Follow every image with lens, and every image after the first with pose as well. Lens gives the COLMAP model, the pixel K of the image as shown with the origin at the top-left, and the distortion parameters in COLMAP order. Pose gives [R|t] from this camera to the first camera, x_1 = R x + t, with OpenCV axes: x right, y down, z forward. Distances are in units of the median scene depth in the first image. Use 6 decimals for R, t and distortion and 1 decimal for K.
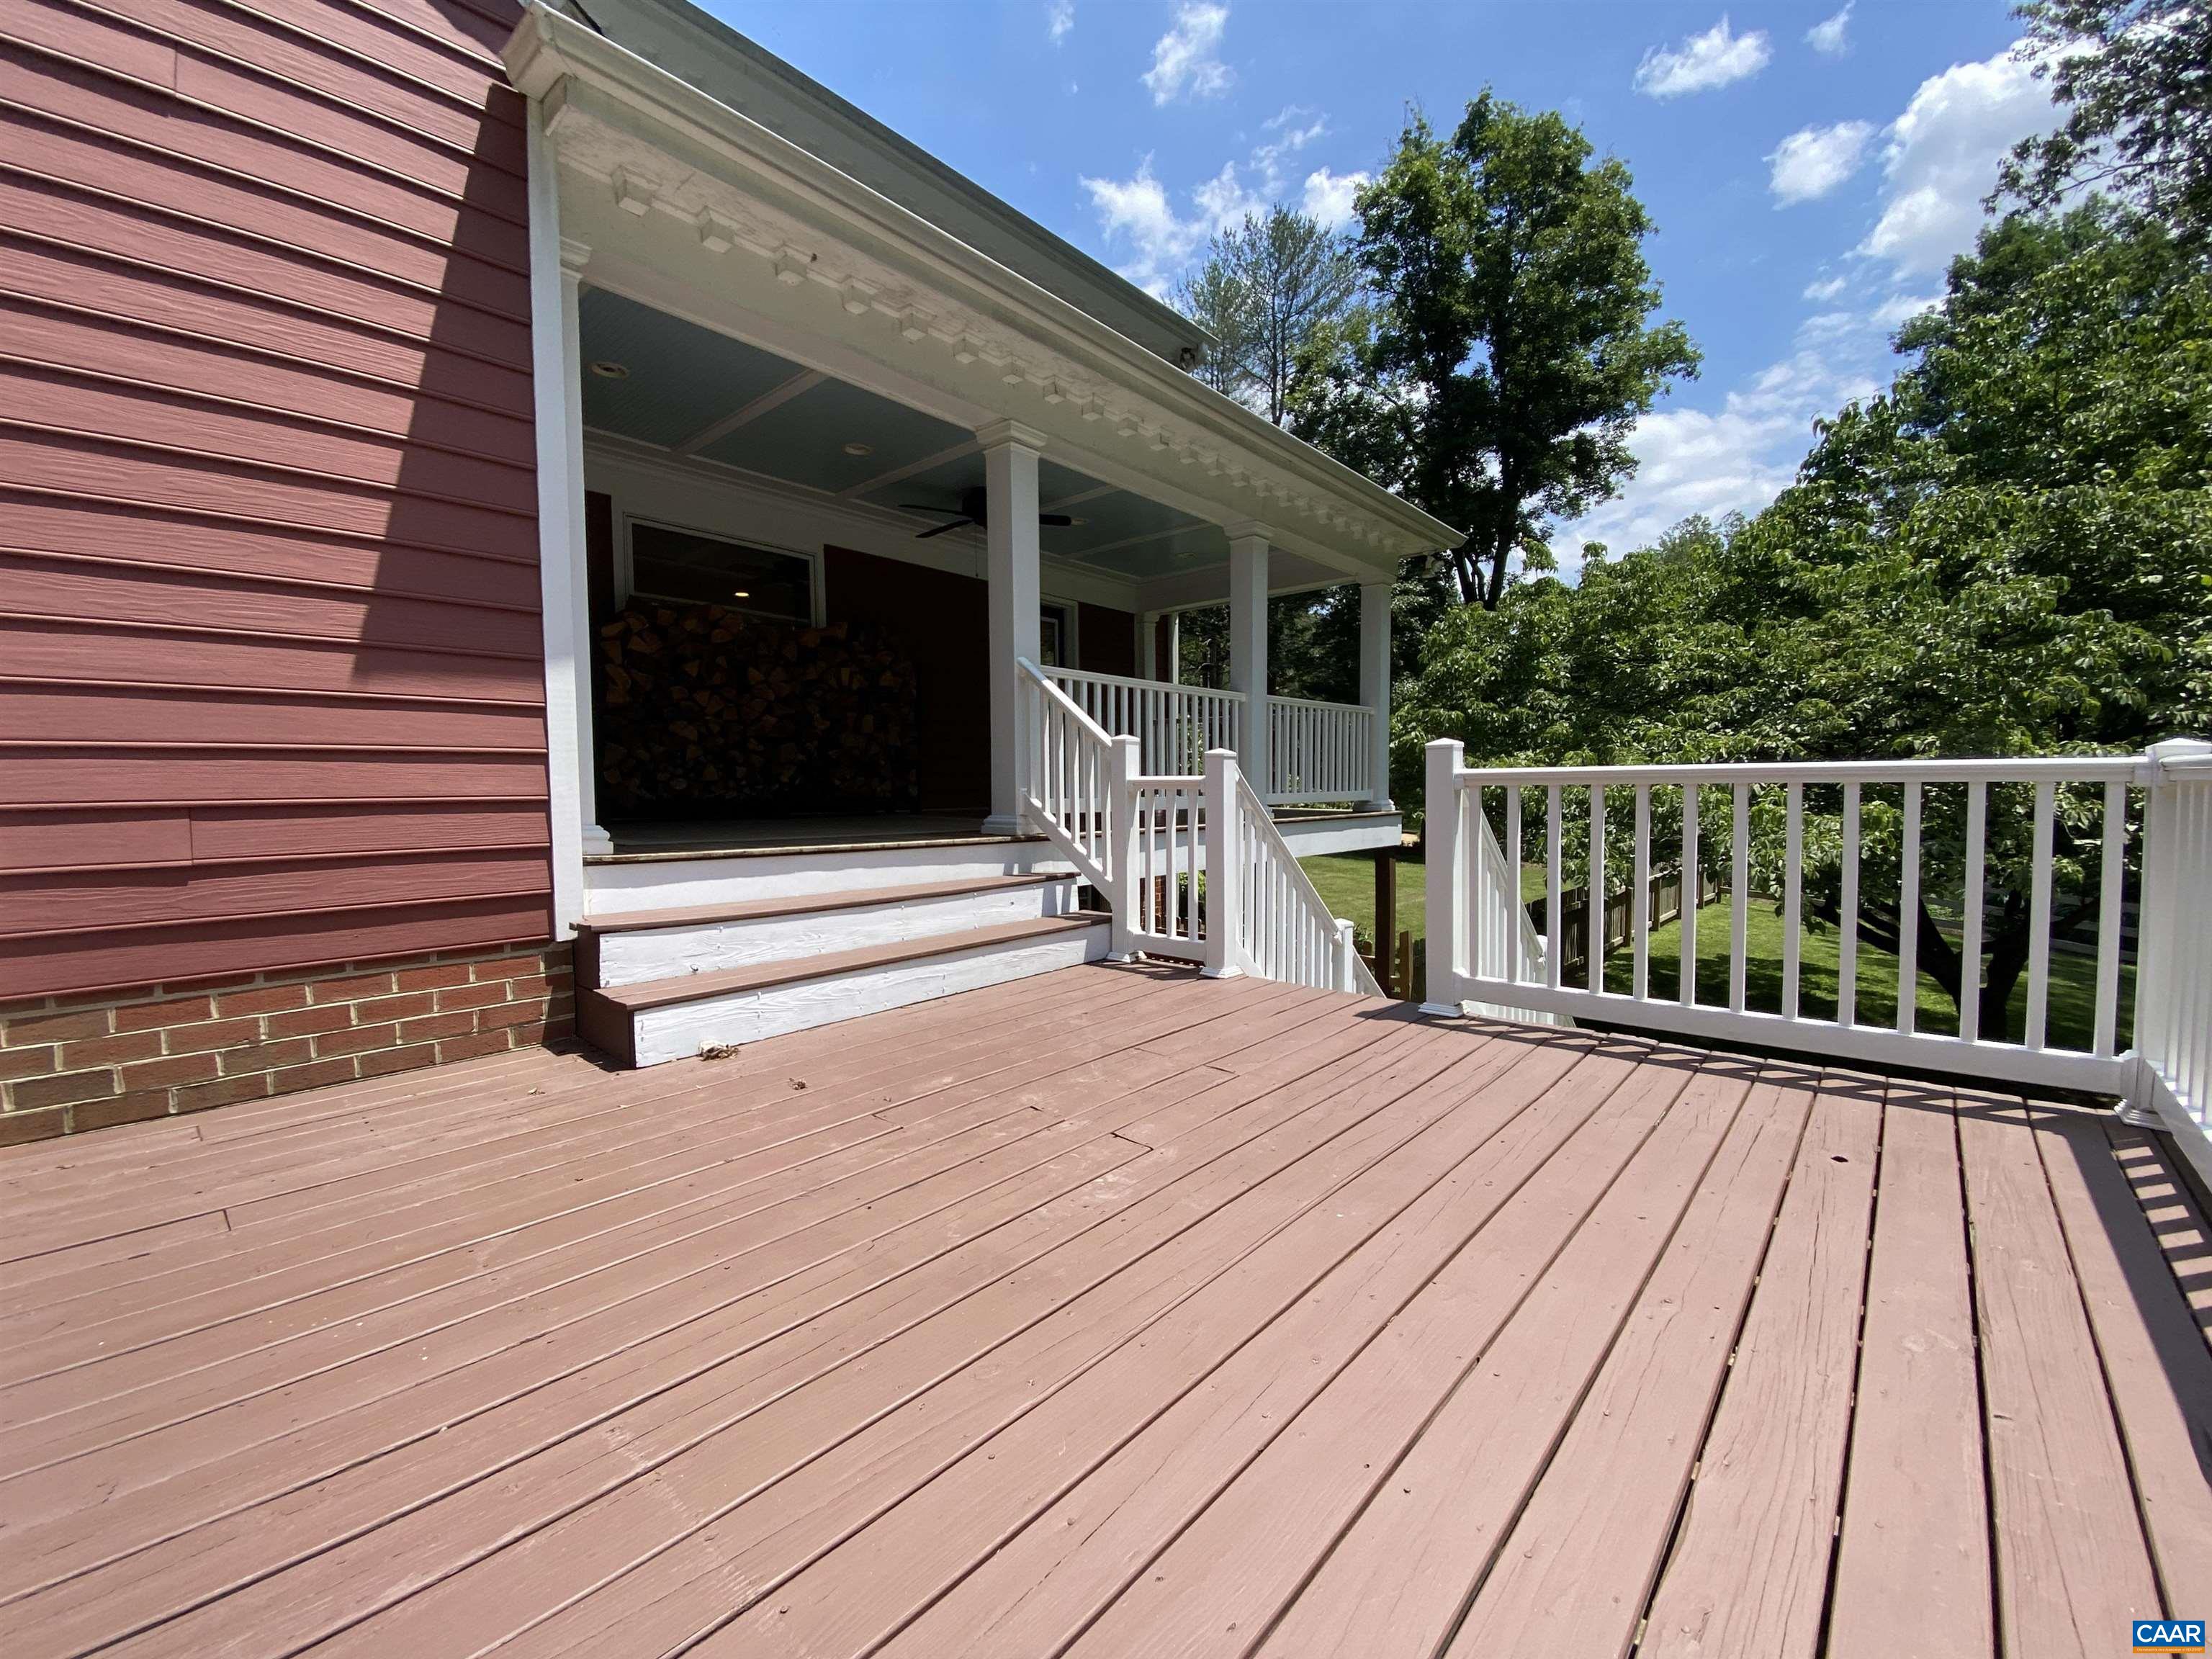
lens RADIAL K [[901.7, 0, 1093.7], [0, 901.7, 831.2], [0, 0, 1]] dist [0.013593, -0.009179]
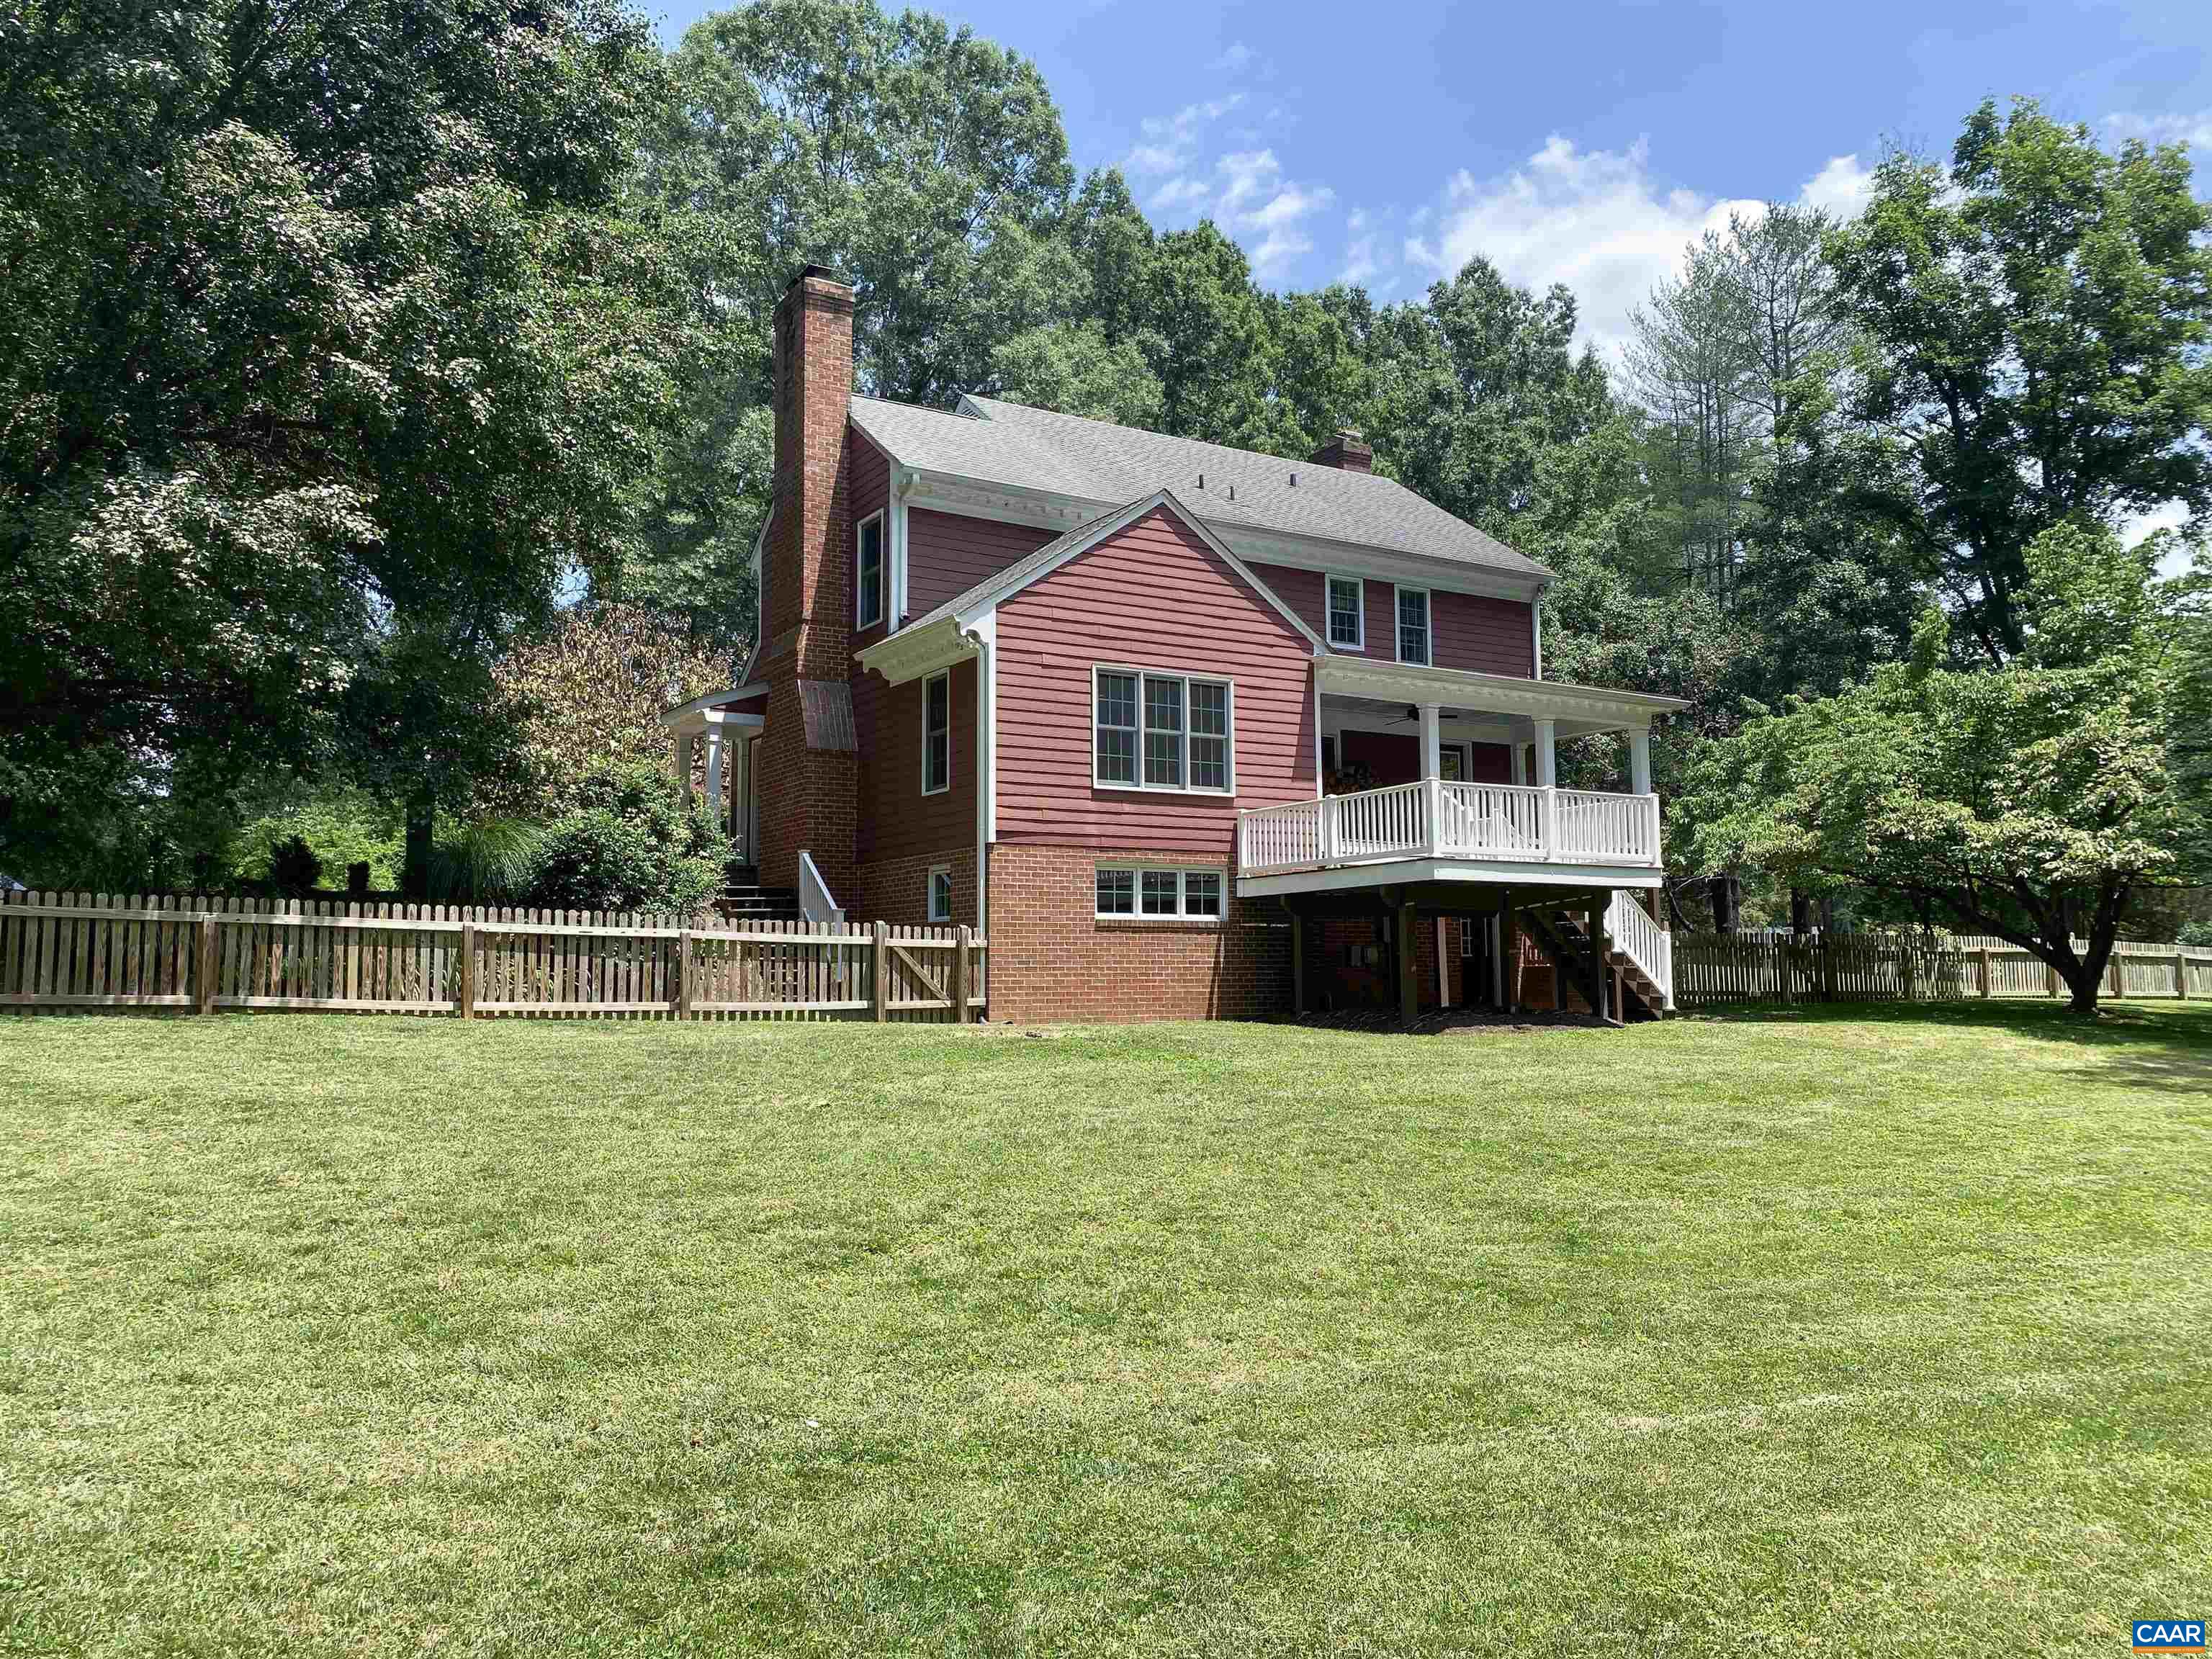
lens RADIAL K [[1677.5, 0, 1106.0], [0, 1677.5, 829.5], [0, 0, 1]] dist [0.084701, -0.148046]
pose [[0.955981, -0.025511, -0.292316, 0.120434], [-0.014800, 0.990754, -0.134864, 0.171576], [0.293054, 0.133254, 0.946764, -1.071385]]
